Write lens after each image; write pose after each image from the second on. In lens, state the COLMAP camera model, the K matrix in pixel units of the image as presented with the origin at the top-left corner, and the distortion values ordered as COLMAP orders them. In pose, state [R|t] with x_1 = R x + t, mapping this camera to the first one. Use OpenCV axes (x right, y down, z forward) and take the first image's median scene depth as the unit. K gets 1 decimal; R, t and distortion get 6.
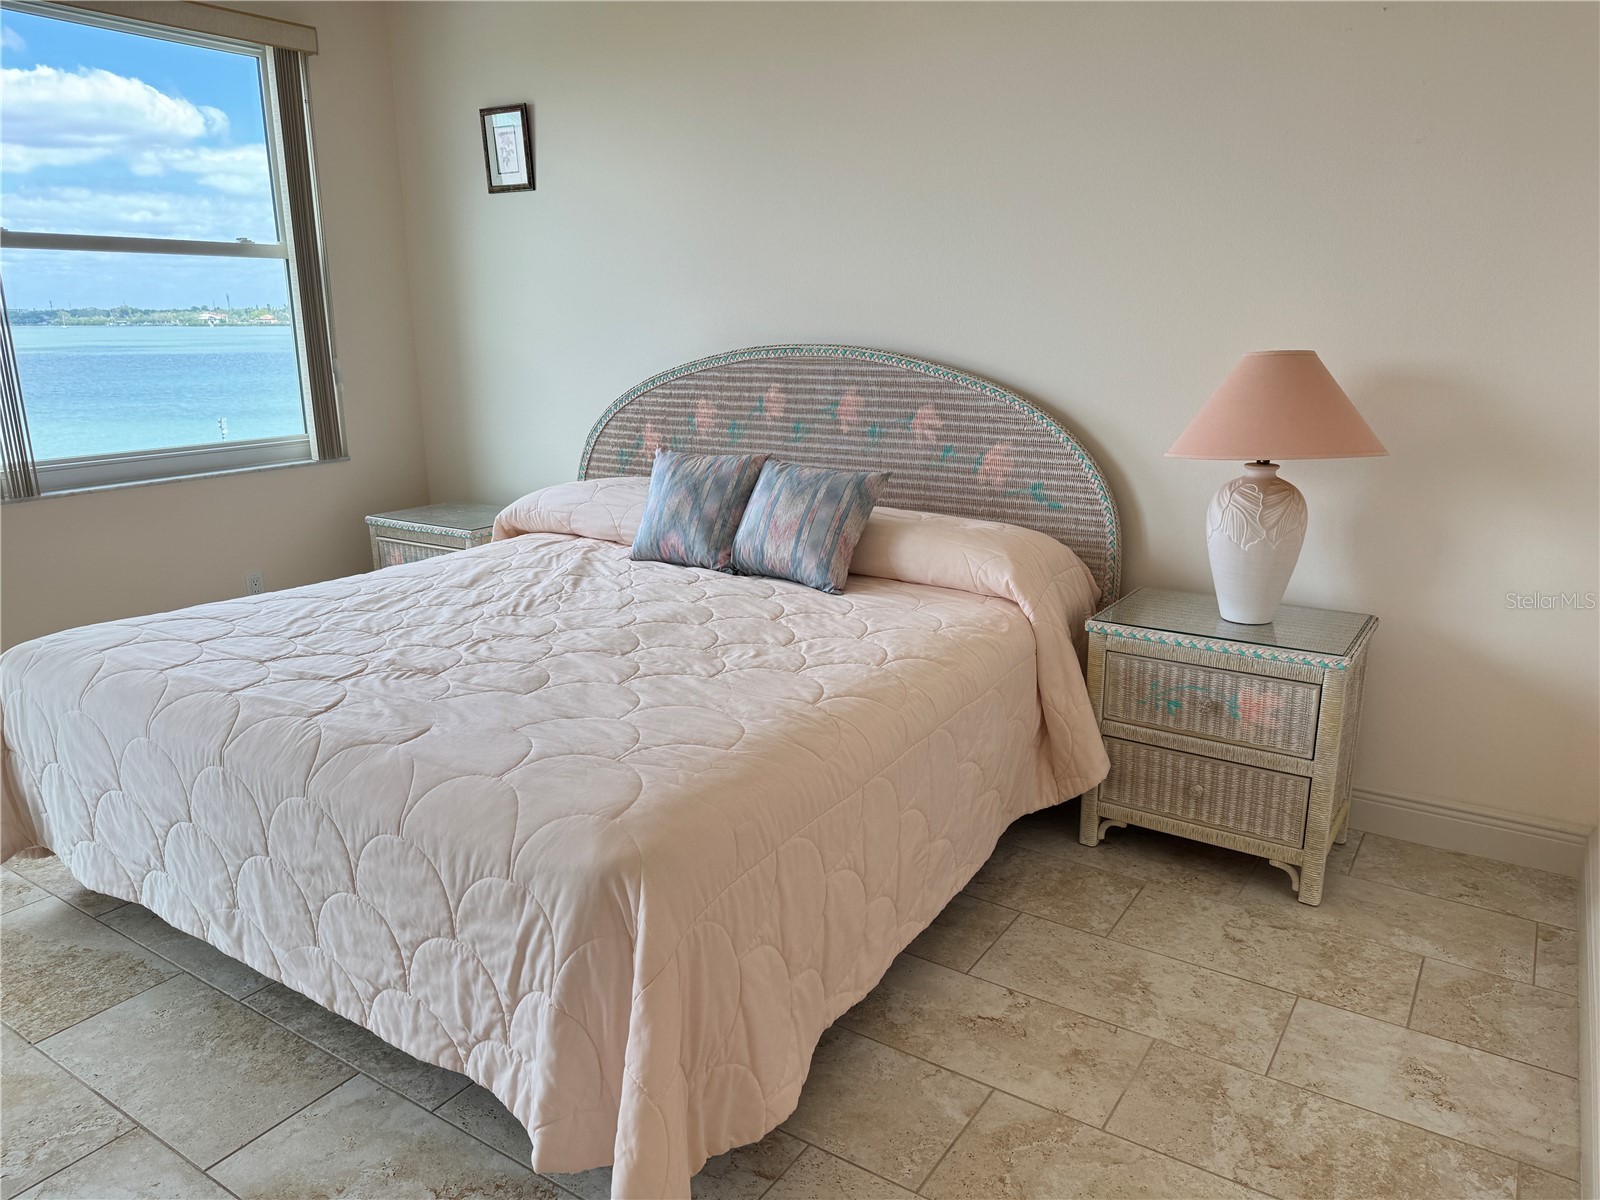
lens RADIAL K [[1112.4, 0, 810.0], [0, 1112.4, 603.4], [0, 0, 1]] dist [0.123634, -0.211343]
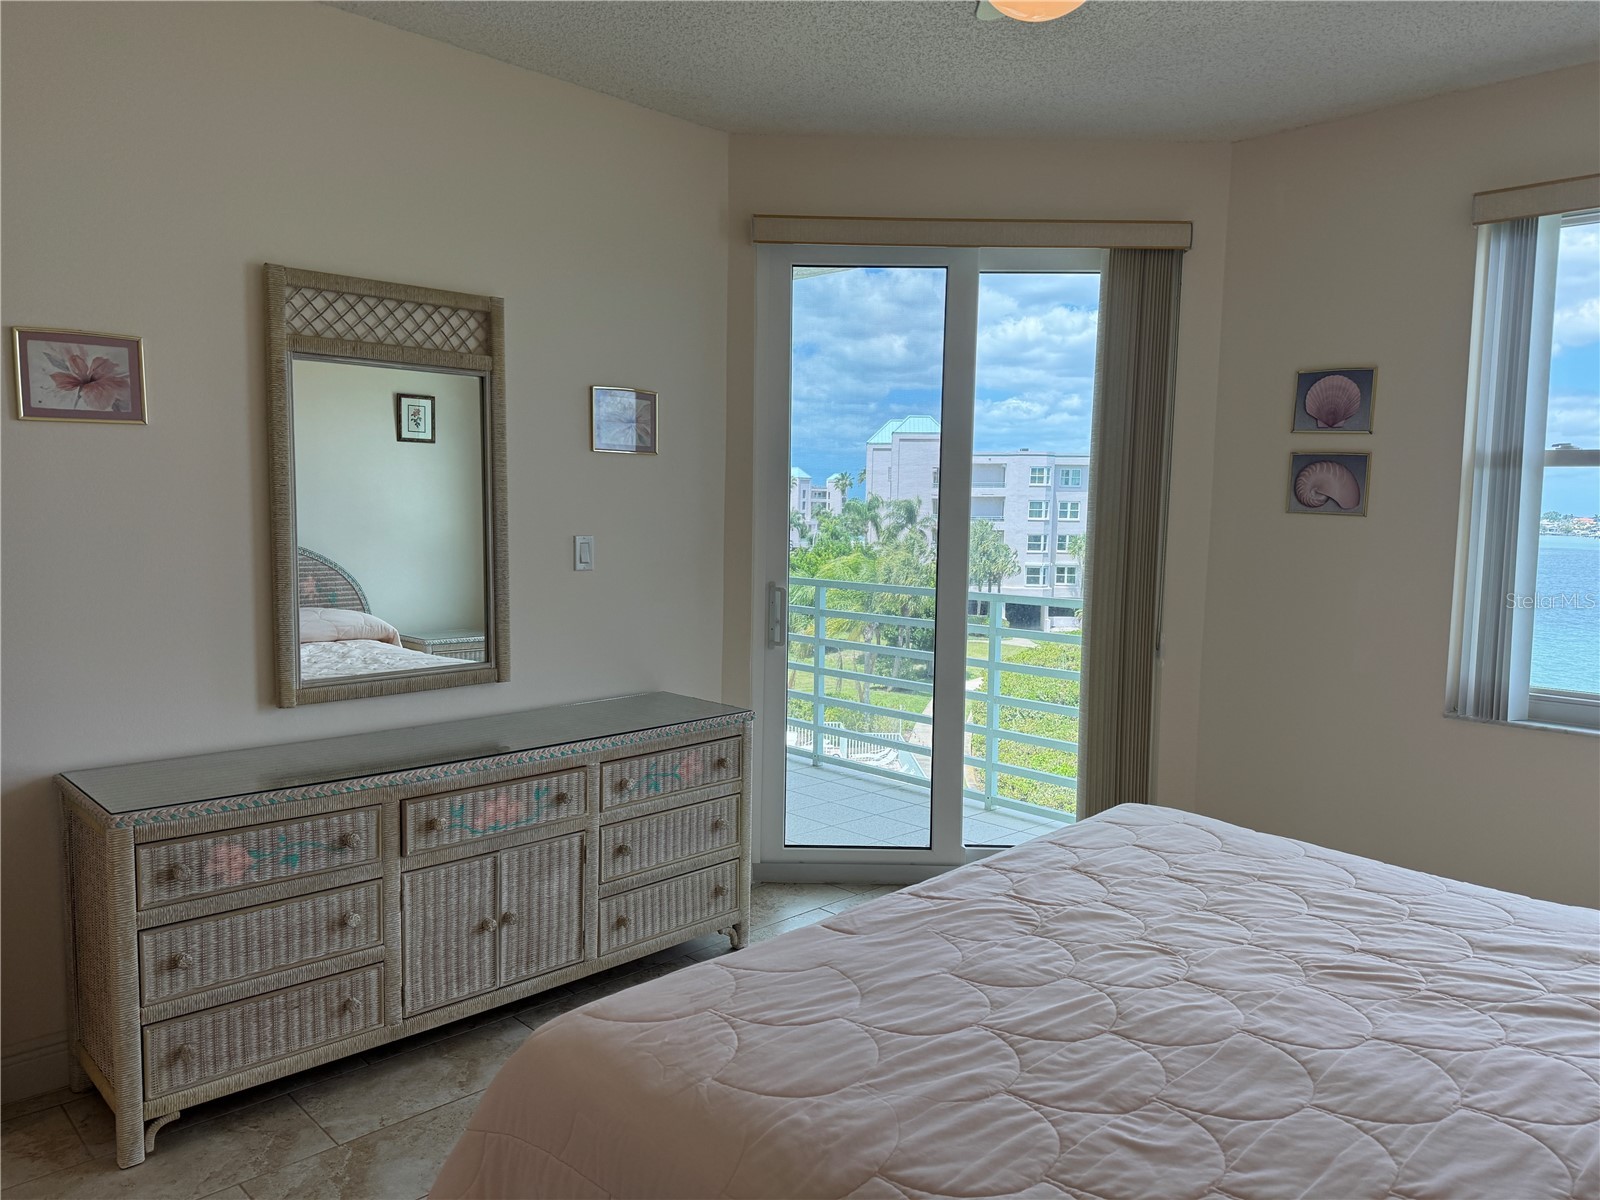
lens RADIAL K [[1124.9, 0, 800.0], [0, 1124.9, 600.0], [0, 0, 1]] dist [0.003976, -0.031981]
pose [[-0.218857, 0.083490, -0.972179, 0.498154], [-0.269486, 0.952409, 0.142459, -0.241699], [0.937805, 0.293167, -0.185942, 0.847664]]
